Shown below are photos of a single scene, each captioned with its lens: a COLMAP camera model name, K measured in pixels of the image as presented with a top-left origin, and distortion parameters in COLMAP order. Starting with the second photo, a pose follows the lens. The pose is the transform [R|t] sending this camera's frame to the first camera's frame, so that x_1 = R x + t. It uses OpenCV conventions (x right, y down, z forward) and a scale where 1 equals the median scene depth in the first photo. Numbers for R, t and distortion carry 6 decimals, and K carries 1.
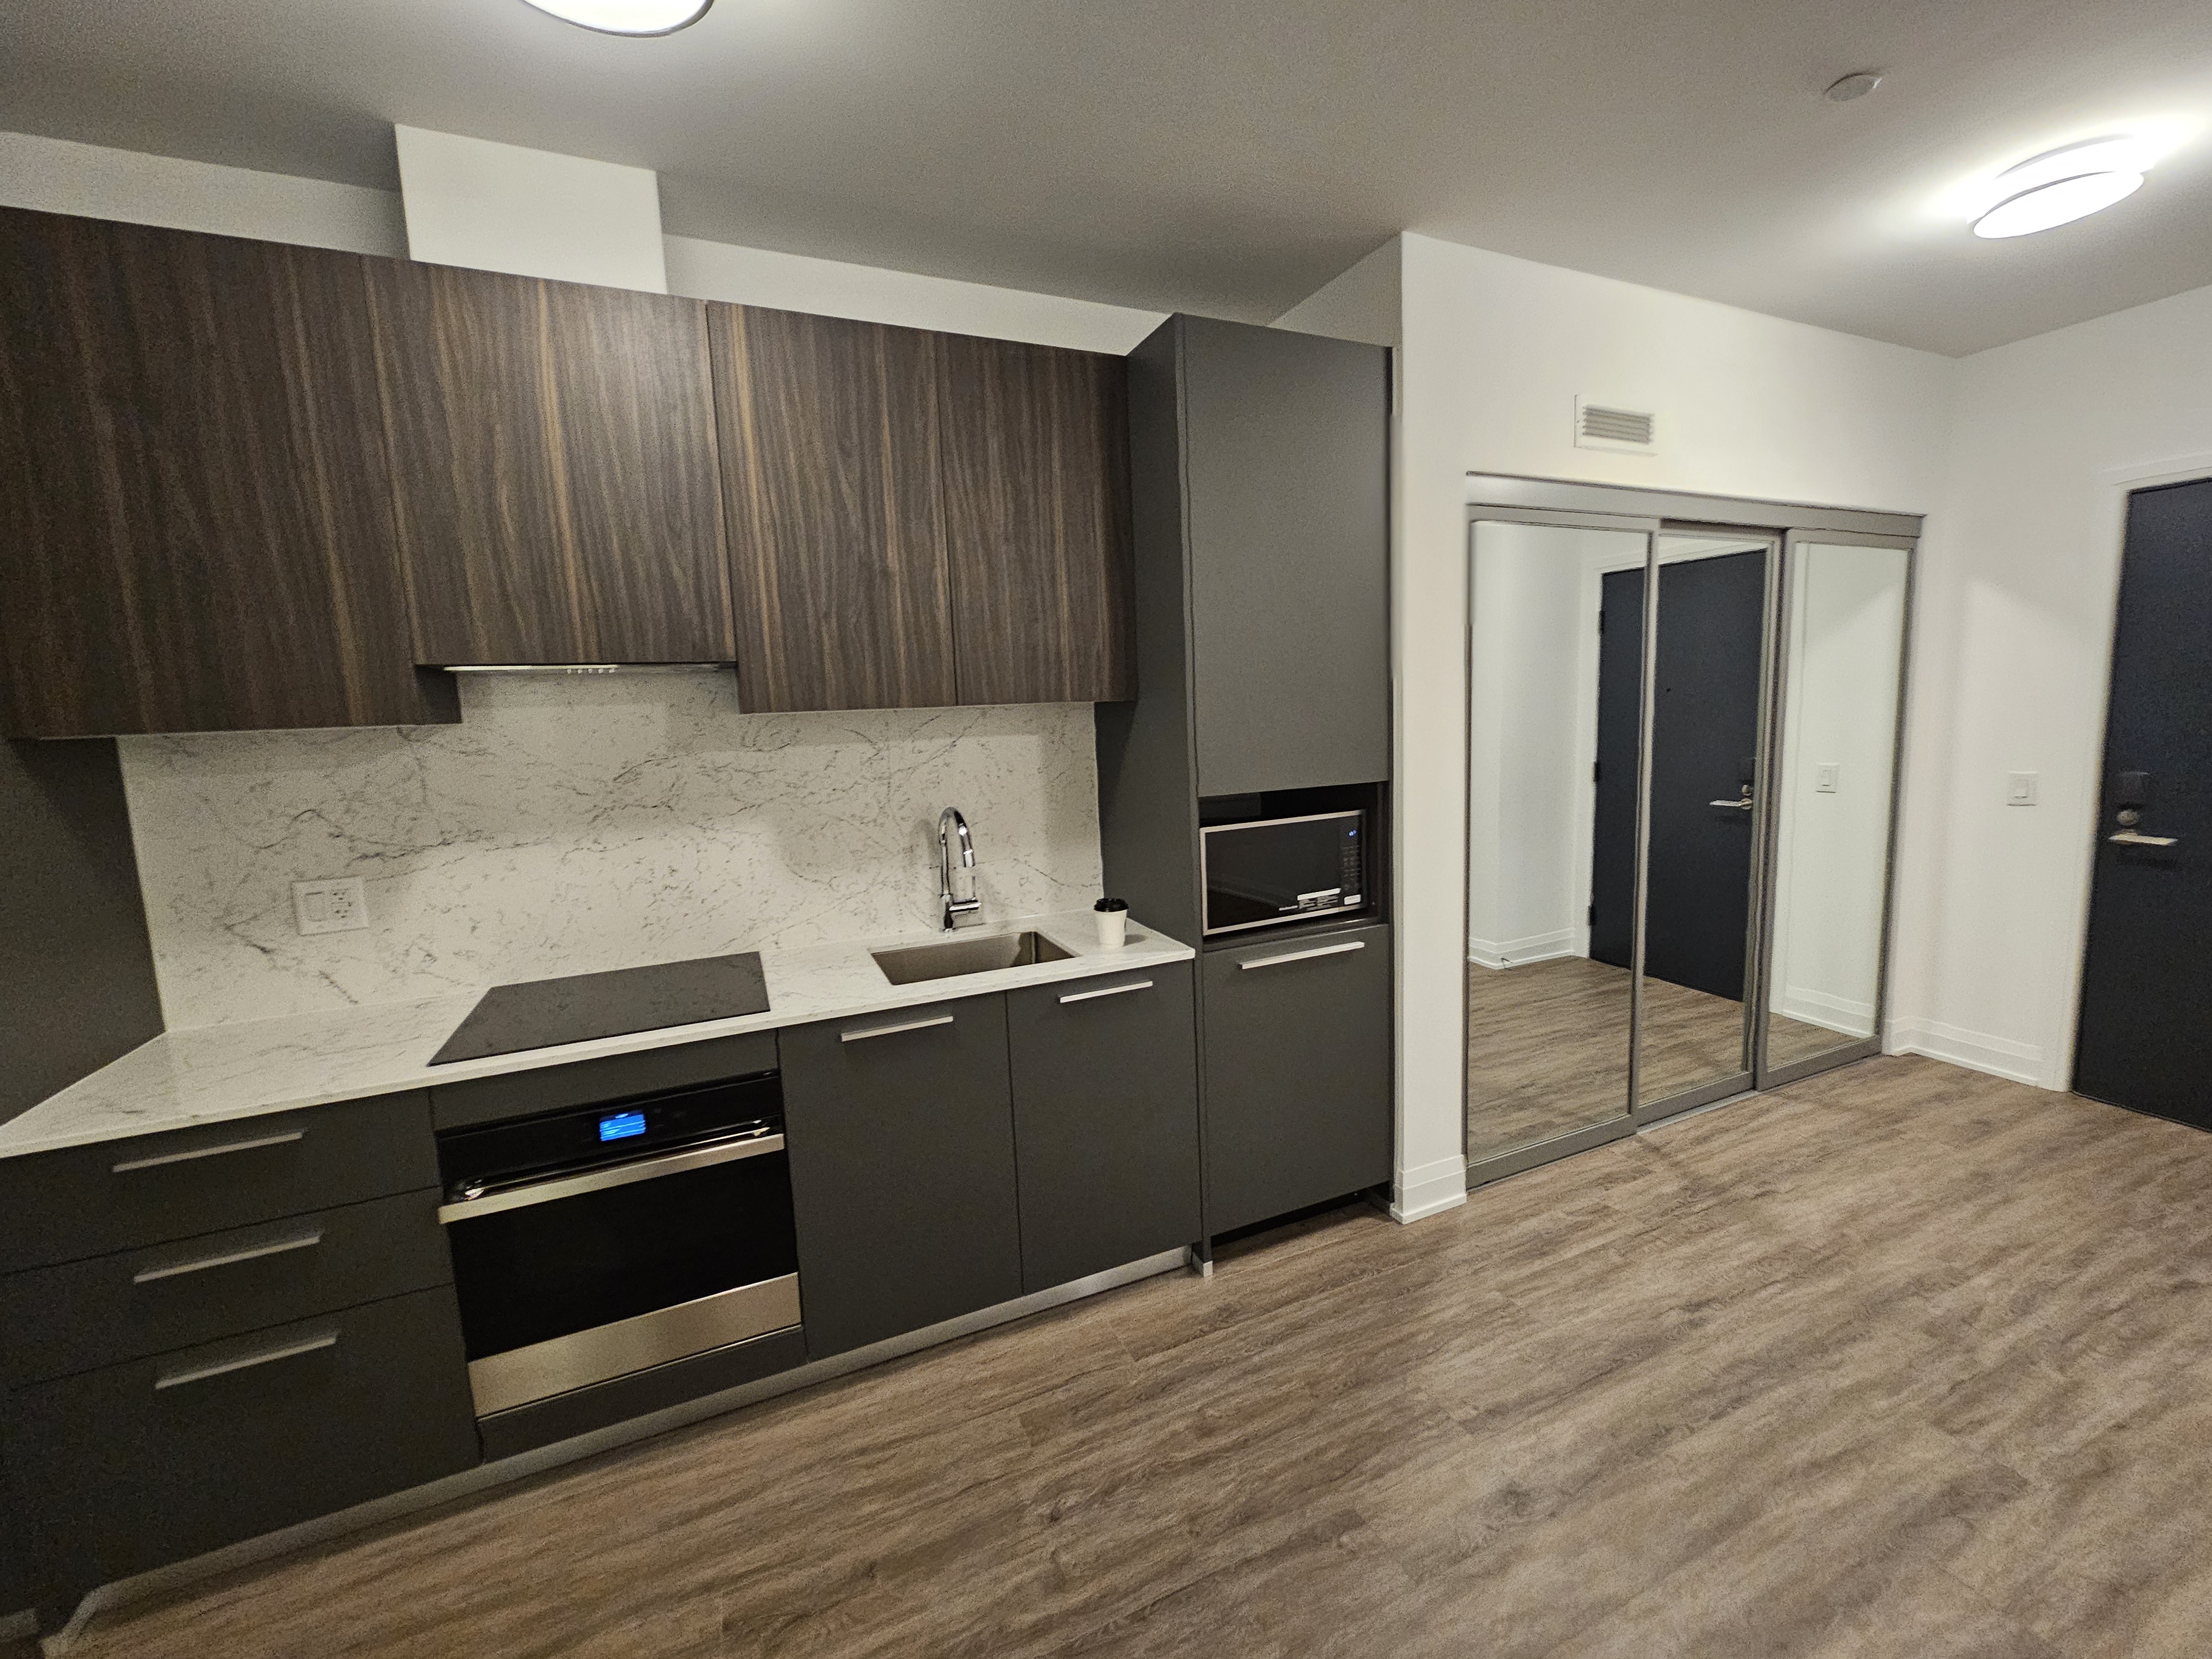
lens RADIAL K [[892.3, 0, 1112.8], [0, 892.3, 826.4], [0, 0, 1]] dist [-0.002837, 0.000881]
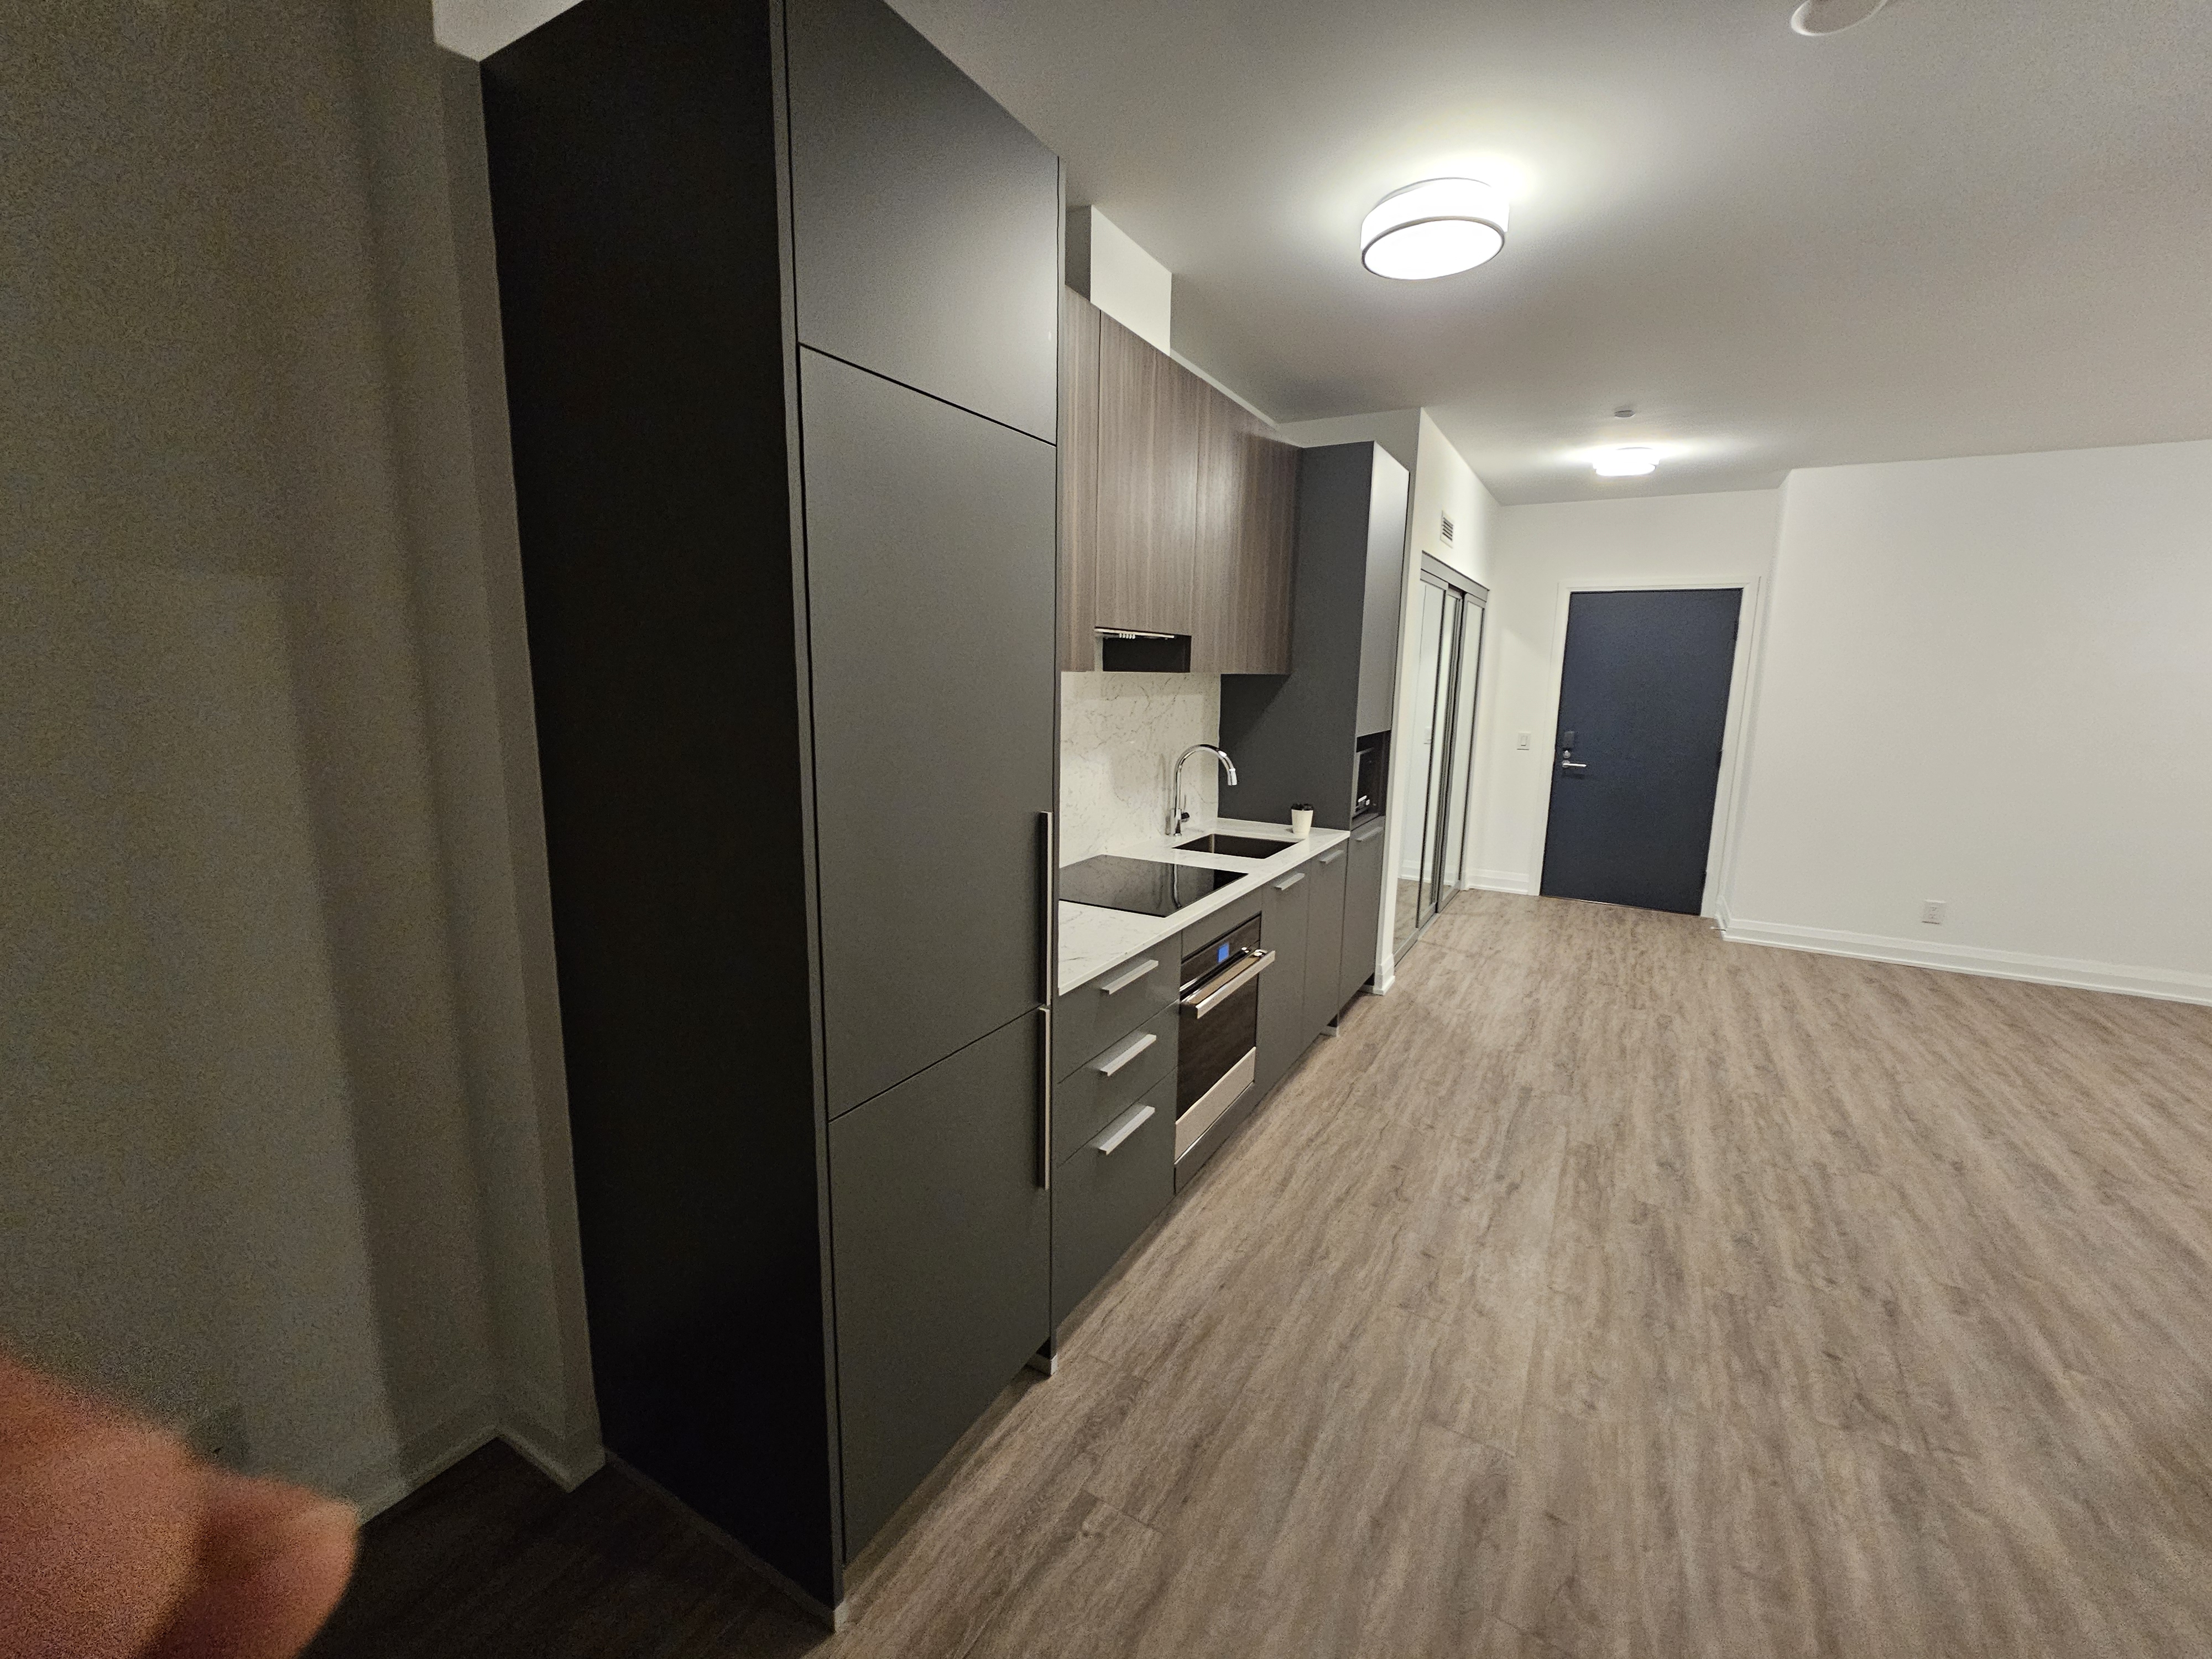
lens RADIAL K [[892.3, 0, 1105.0], [0, 892.3, 828.1], [0, 0, 1]] dist [-0.002837, 0.000881]
pose [[0.815404, -0.049534, 0.576769, -1.184307], [0.025639, 0.998445, 0.049502, 0.038978], [-0.578325, -0.025576, 0.815406, -0.066317]]
